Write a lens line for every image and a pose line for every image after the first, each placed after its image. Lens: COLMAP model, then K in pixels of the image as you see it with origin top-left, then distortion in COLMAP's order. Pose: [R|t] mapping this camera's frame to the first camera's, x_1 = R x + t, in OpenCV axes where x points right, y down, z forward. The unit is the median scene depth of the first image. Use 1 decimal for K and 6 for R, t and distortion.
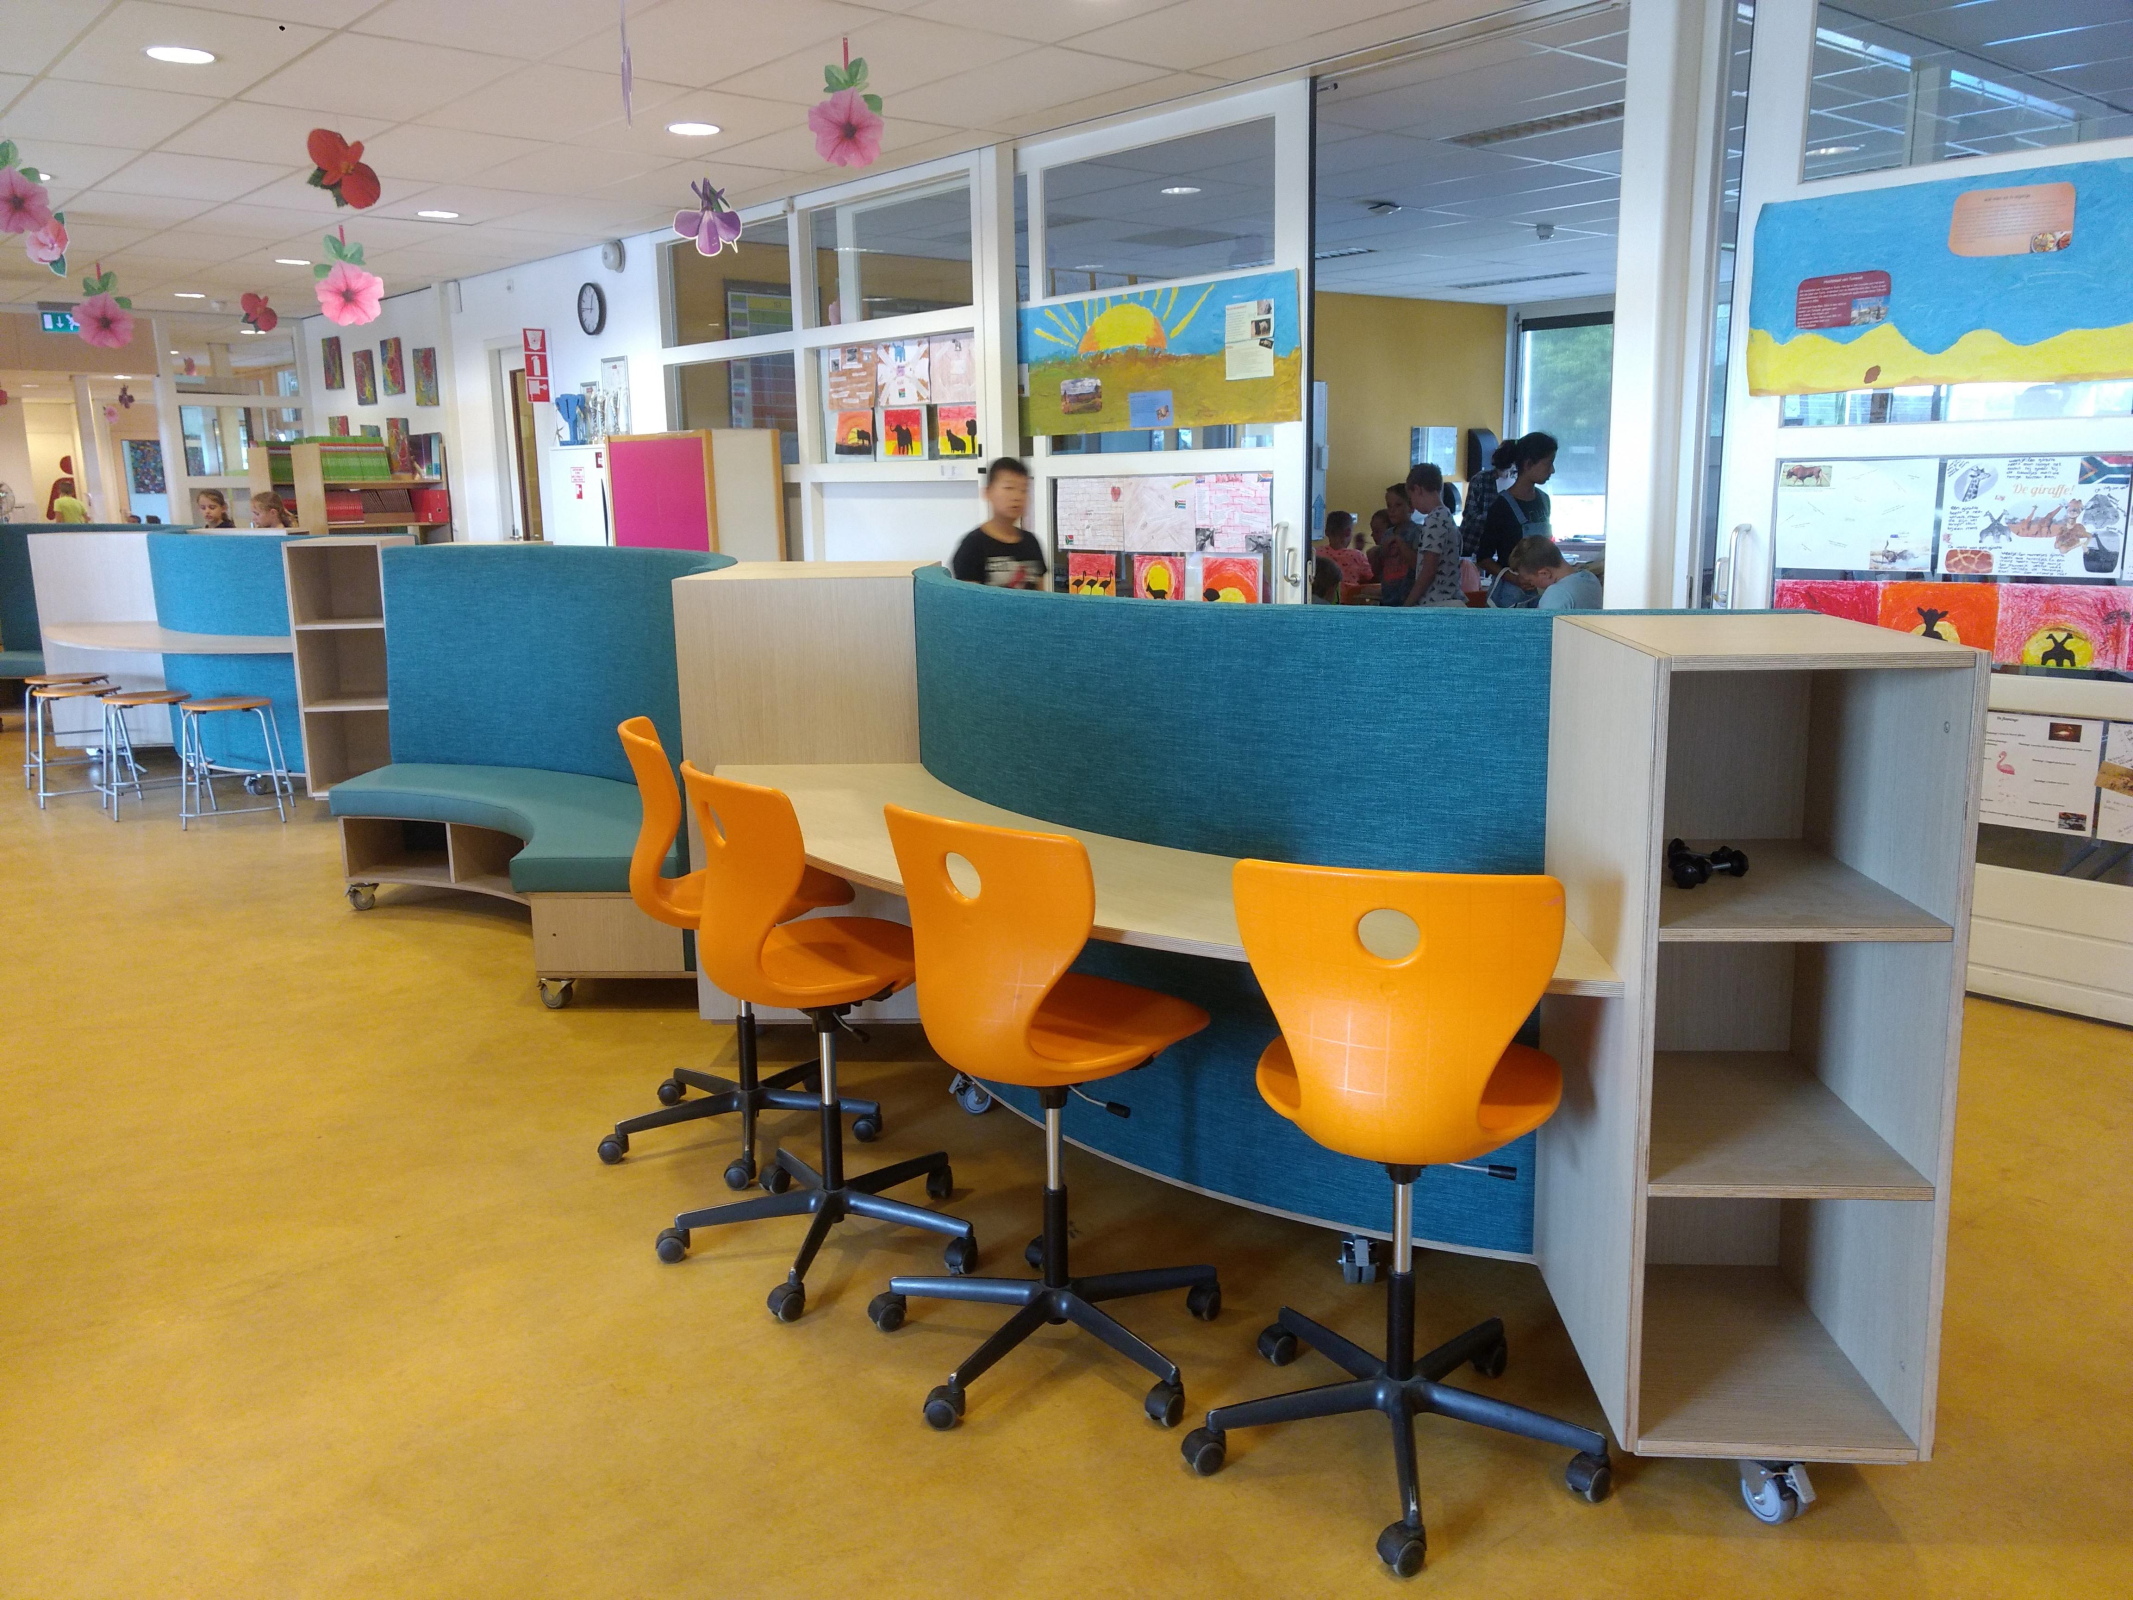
lens RADIAL K [[1686.8, 0, 1066.4], [0, 1686.8, 803.0], [0, 0, 1]] dist [0.035160, 0.000440]
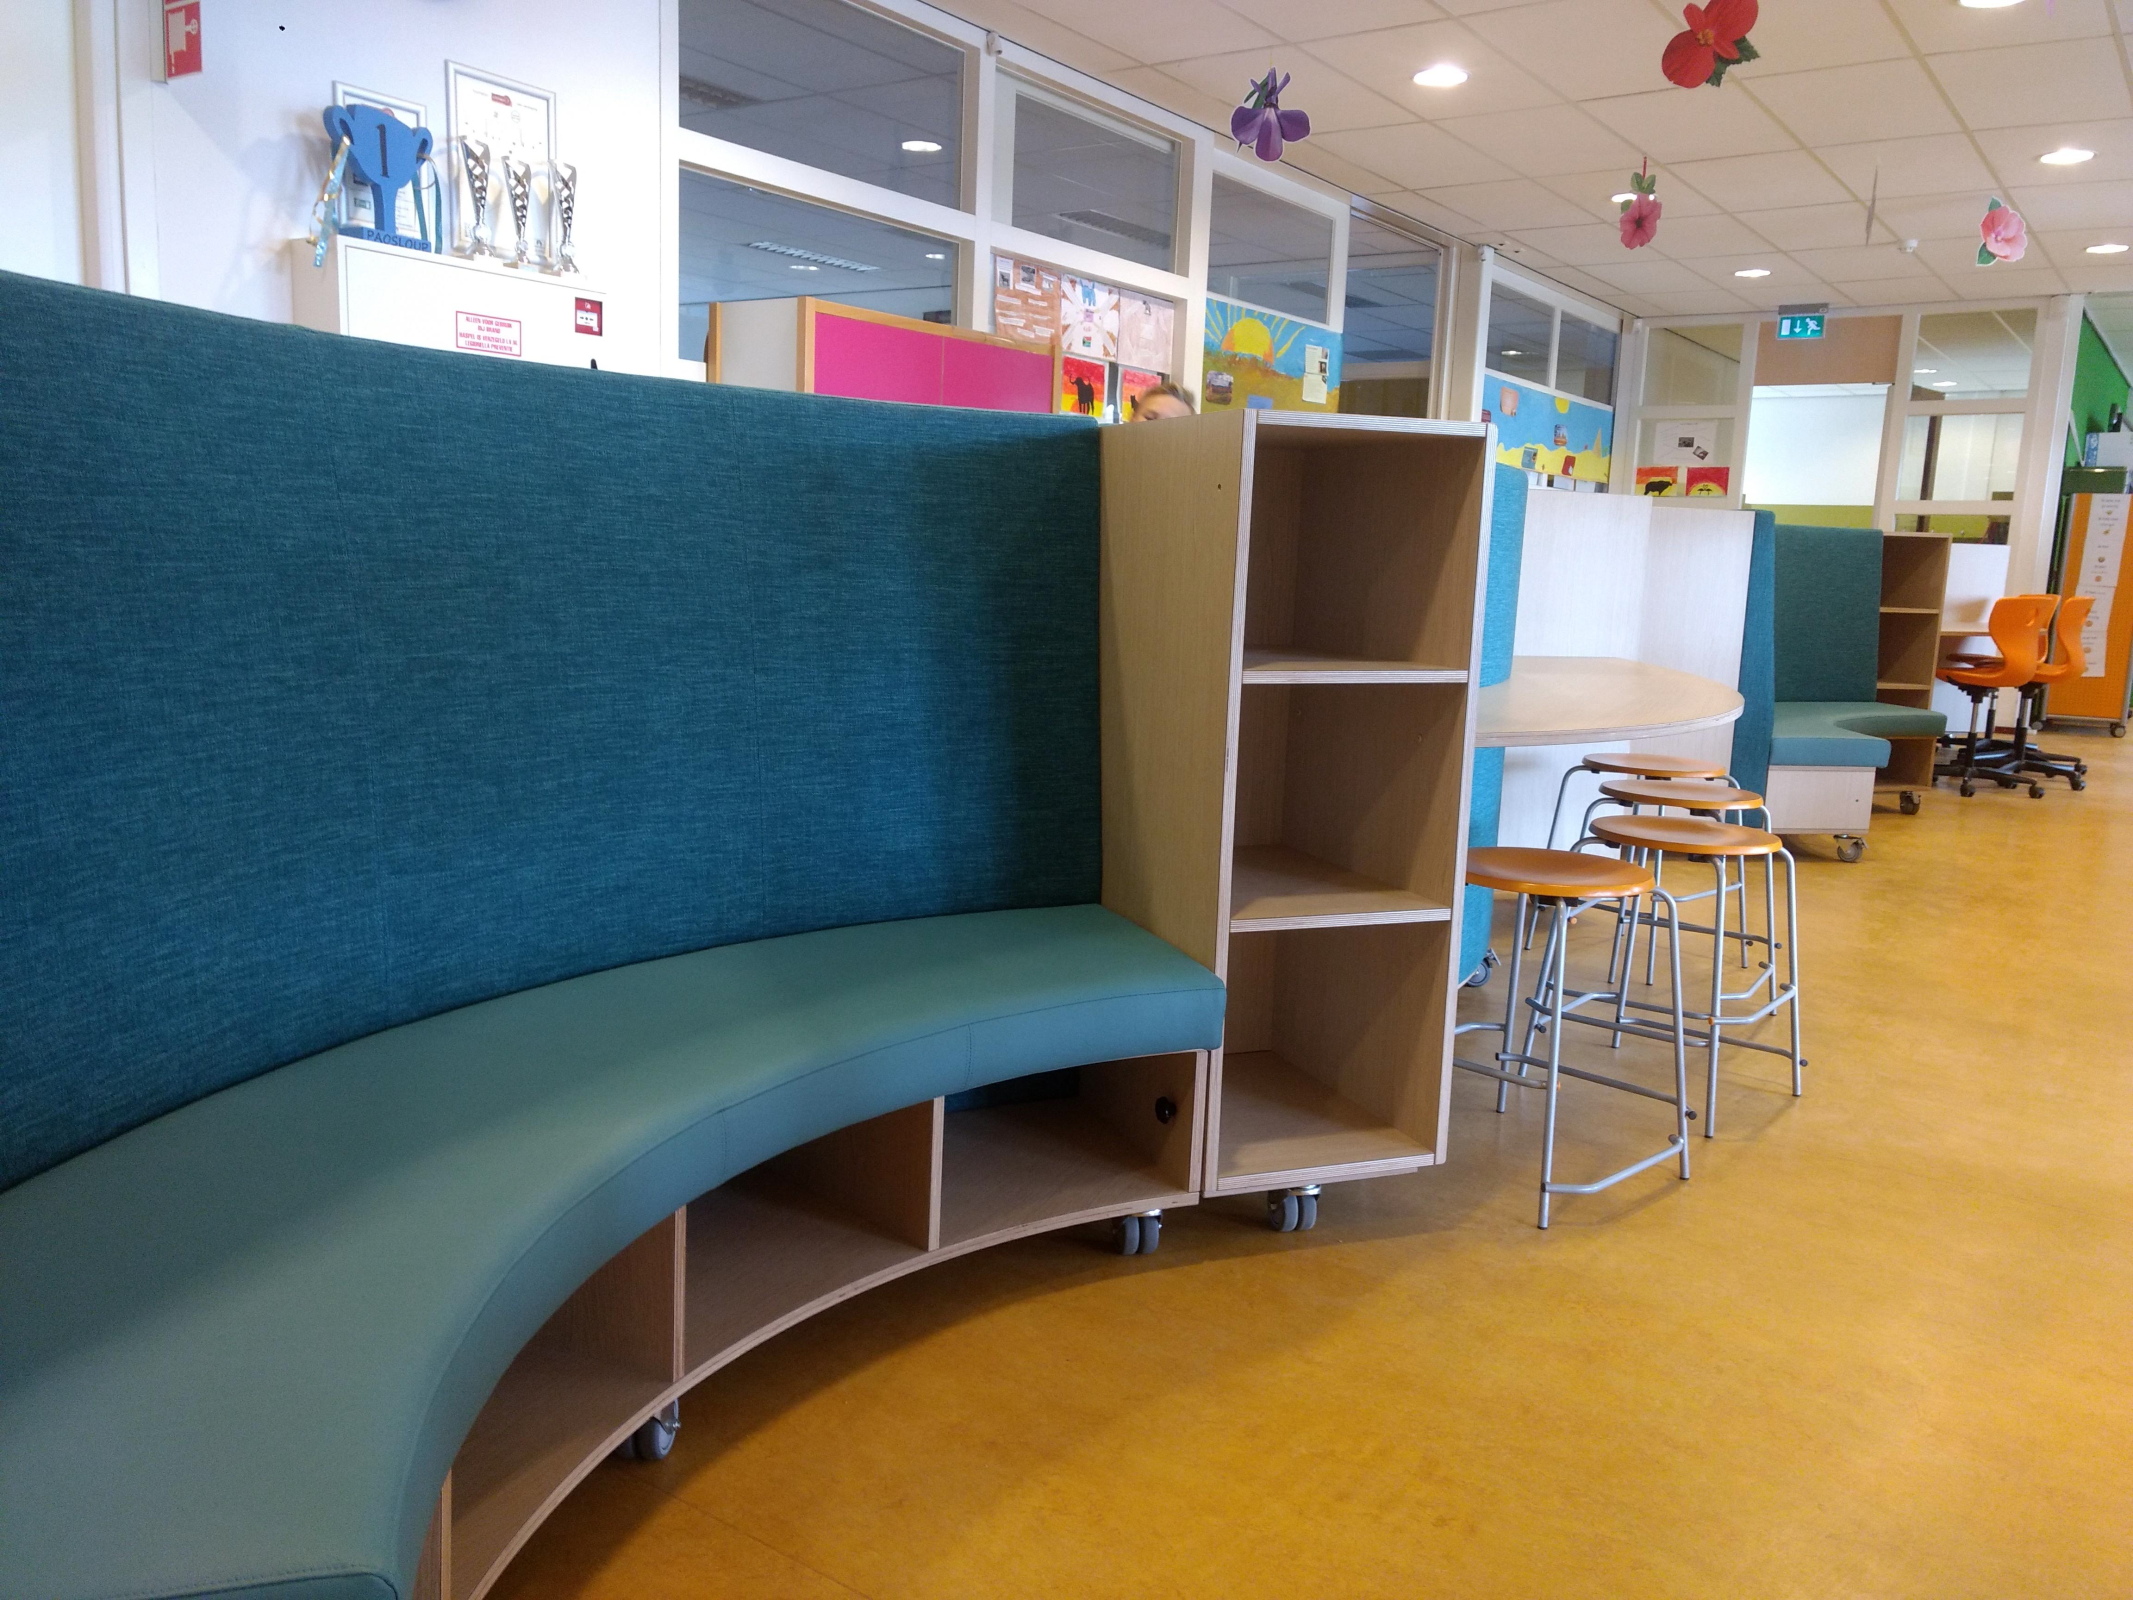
lens RADIAL K [[1686.8, 0, 1070.6], [0, 1686.8, 799.2], [0, 0, 1]] dist [0.035160, 0.000440]
pose [[-0.265531, -0.155617, 0.951460, -0.965100], [0.130567, 0.971991, 0.195413, -0.188794], [-0.955220, 0.176117, -0.237775, 1.275383]]
